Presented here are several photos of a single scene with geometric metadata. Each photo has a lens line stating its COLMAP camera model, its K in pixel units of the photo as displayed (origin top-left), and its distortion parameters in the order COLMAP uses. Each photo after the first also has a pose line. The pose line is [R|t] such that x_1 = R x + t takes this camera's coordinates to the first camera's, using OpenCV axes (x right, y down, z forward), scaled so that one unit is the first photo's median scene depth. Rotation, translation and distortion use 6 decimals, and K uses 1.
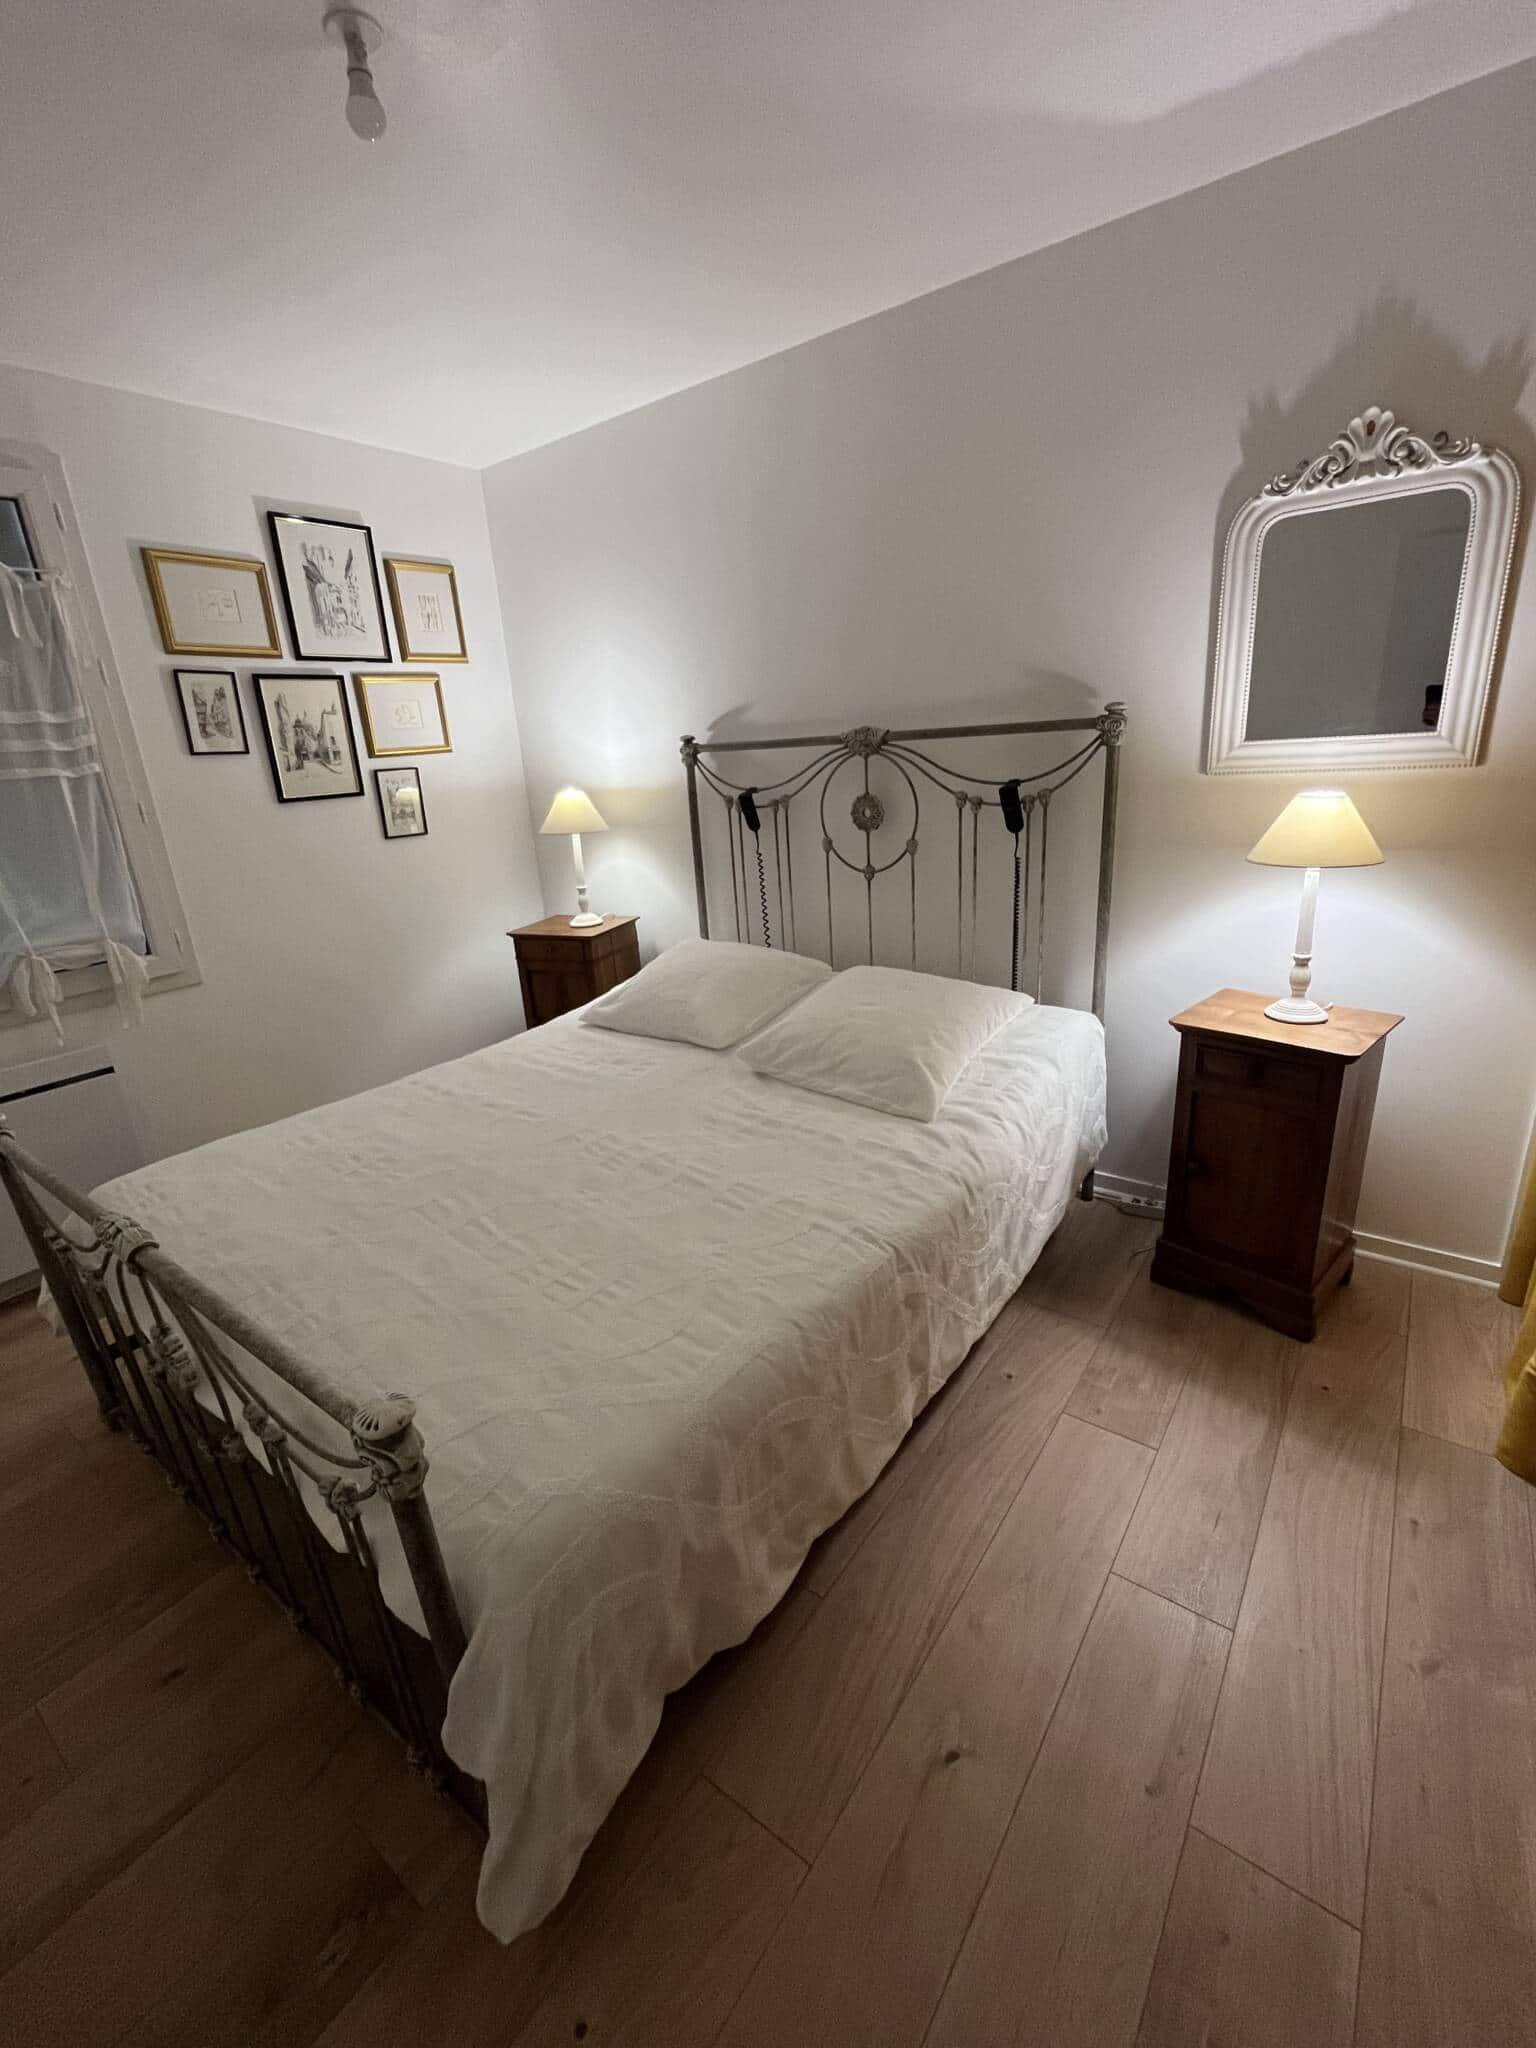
lens RADIAL K [[868.7, 0, 763.3], [0, 868.7, 1022.1], [0, 0, 1]] dist [-0.004399, -0.000776]
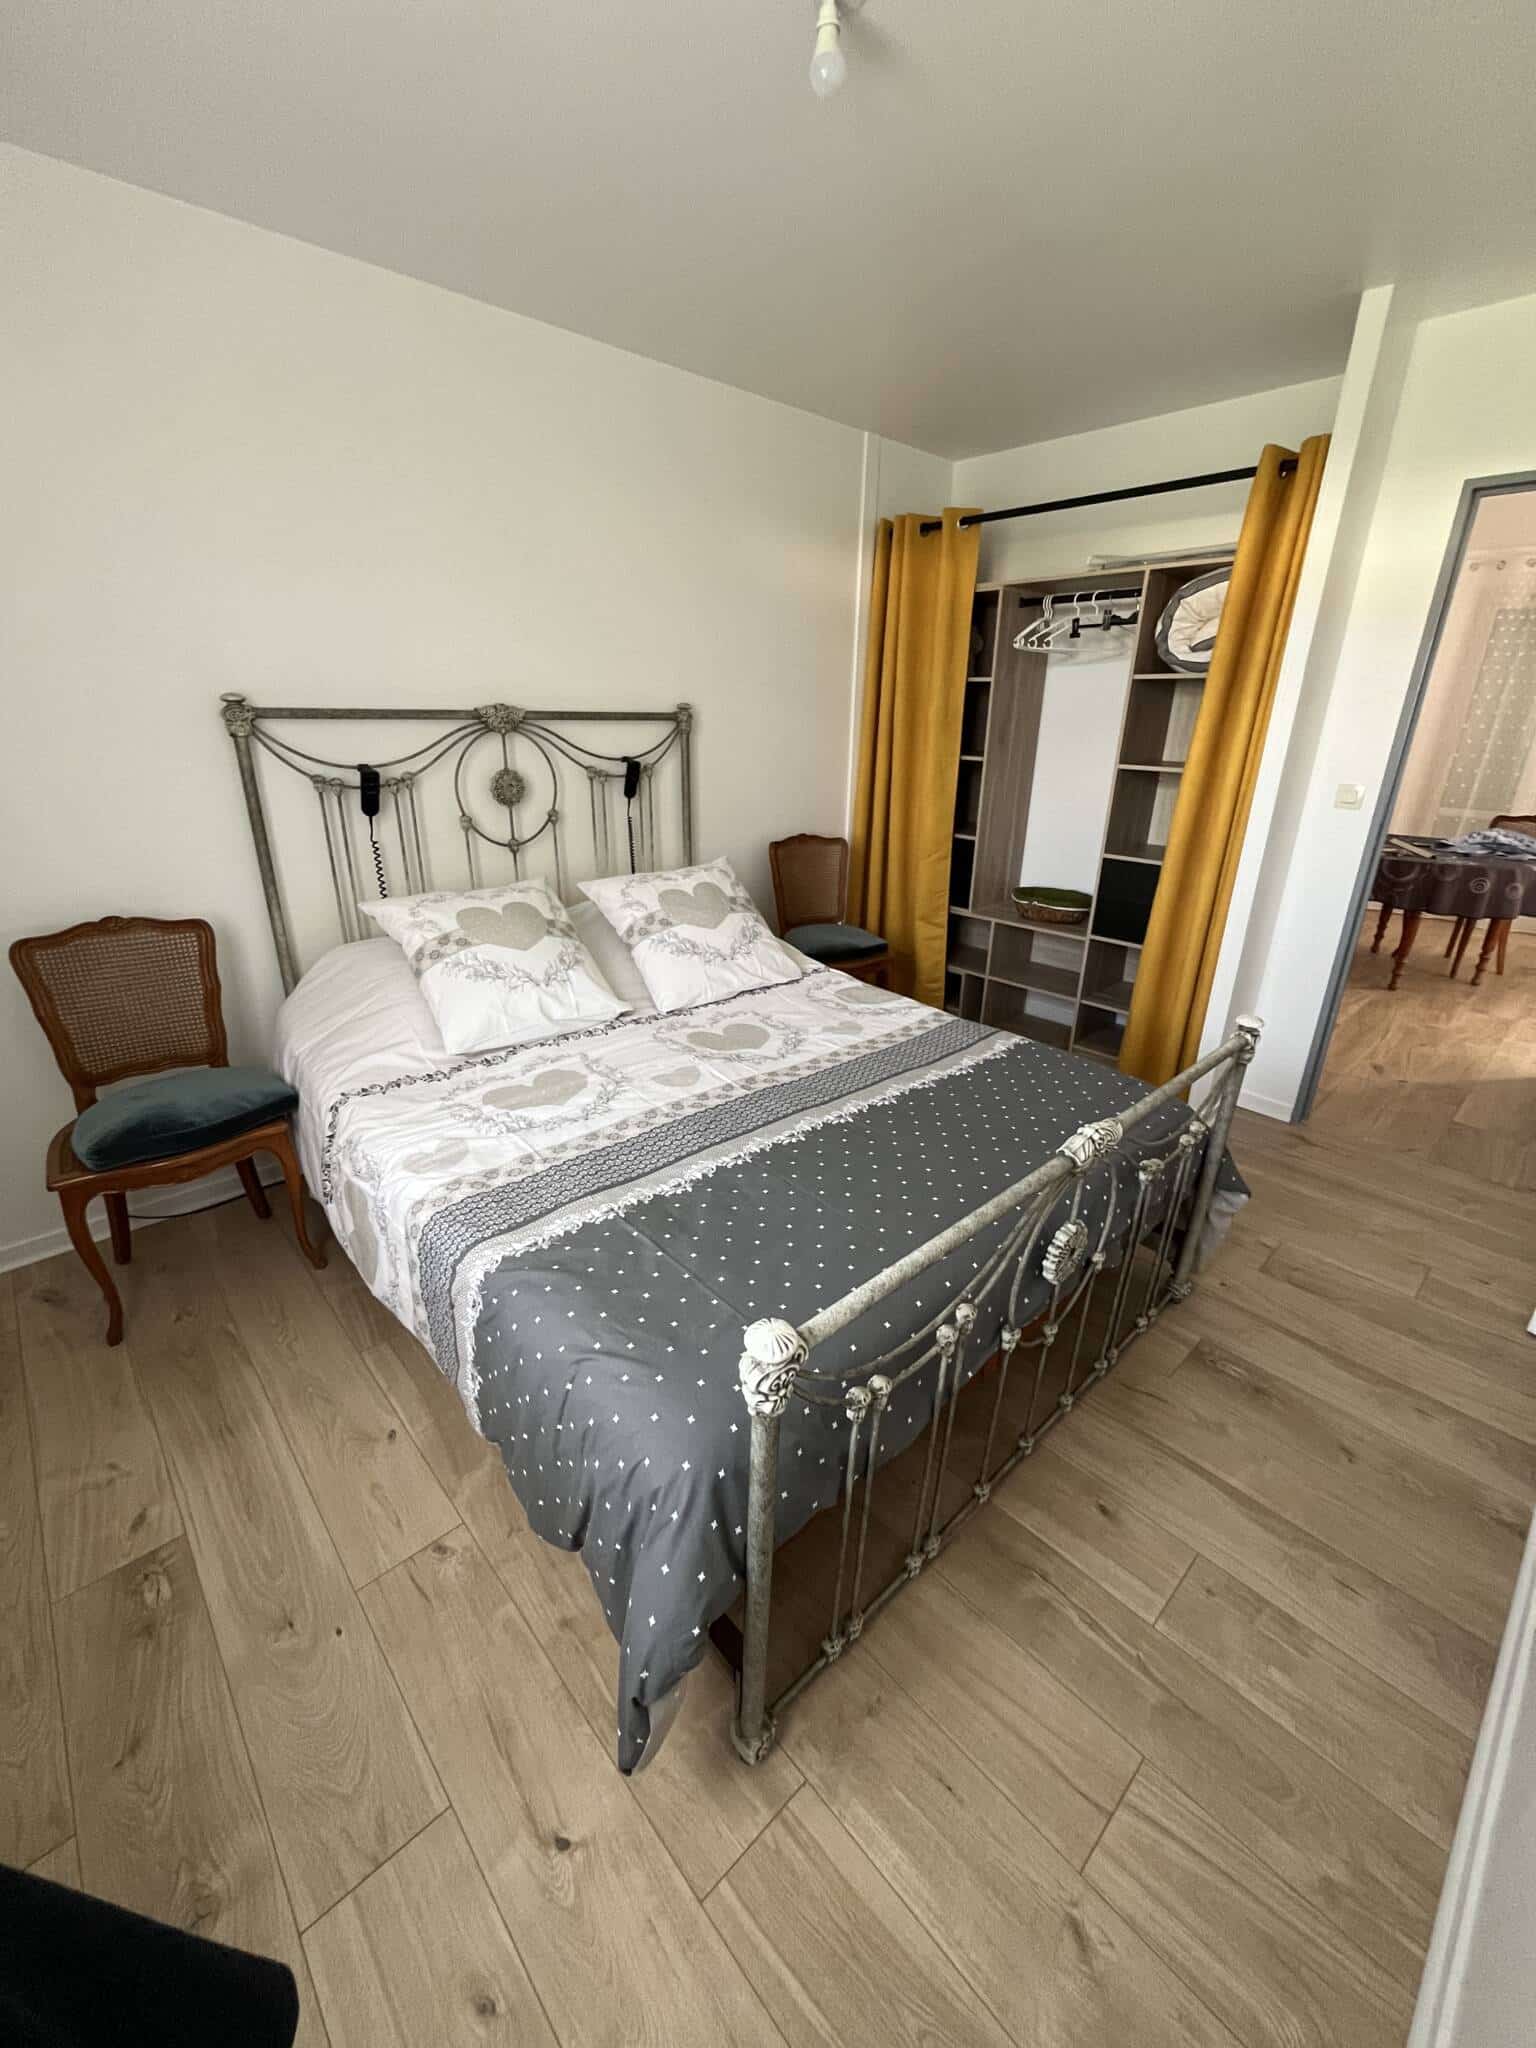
lens RADIAL K [[816.4, 0, 757.9], [0, 816.4, 1025.9], [0, 0, 1]] dist [-0.000218, -0.000009]
pose [[0.173908, -0.292098, 0.940444, -0.999265], [0.276257, 0.931119, 0.238116, -0.150027], [-0.945219, 0.218394, 0.242623, 0.643659]]
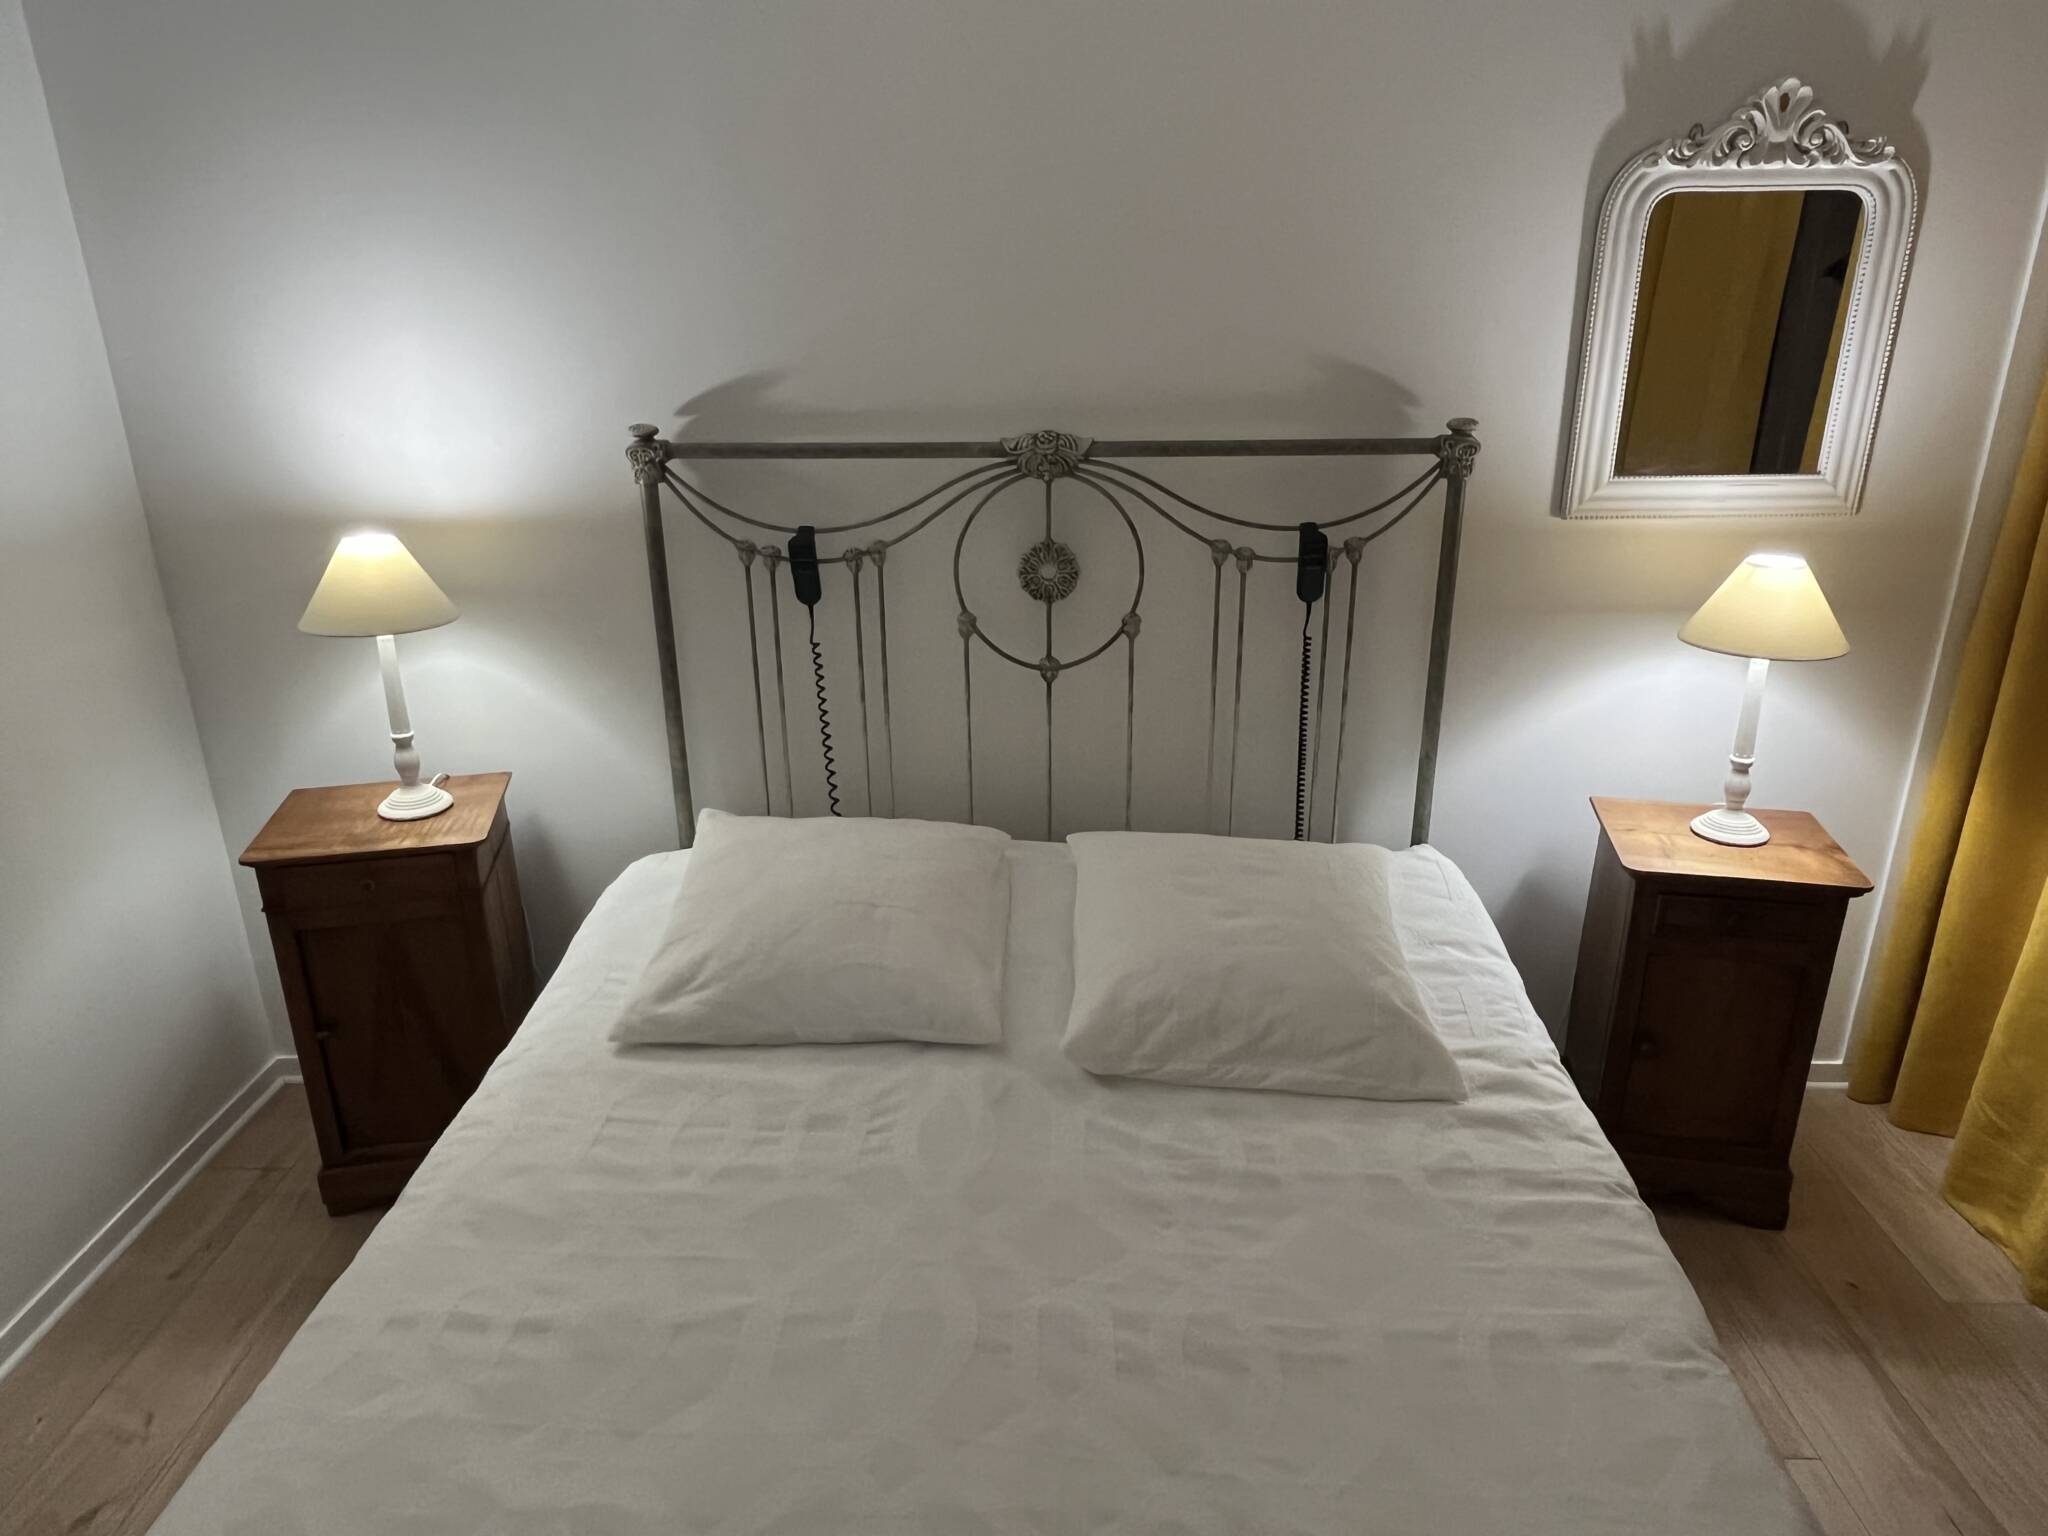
lens RADIAL K [[1305.1, 0, 1025.4], [0, 1305.1, 766.5], [0, 0, 1]] dist [-0.001775, -0.006455]
pose [[0.816351, -0.148964, 0.558015, -0.488497], [0.138613, 0.988461, 0.061088, -0.198620], [-0.560676, 0.027479, 0.827579, 0.328468]]
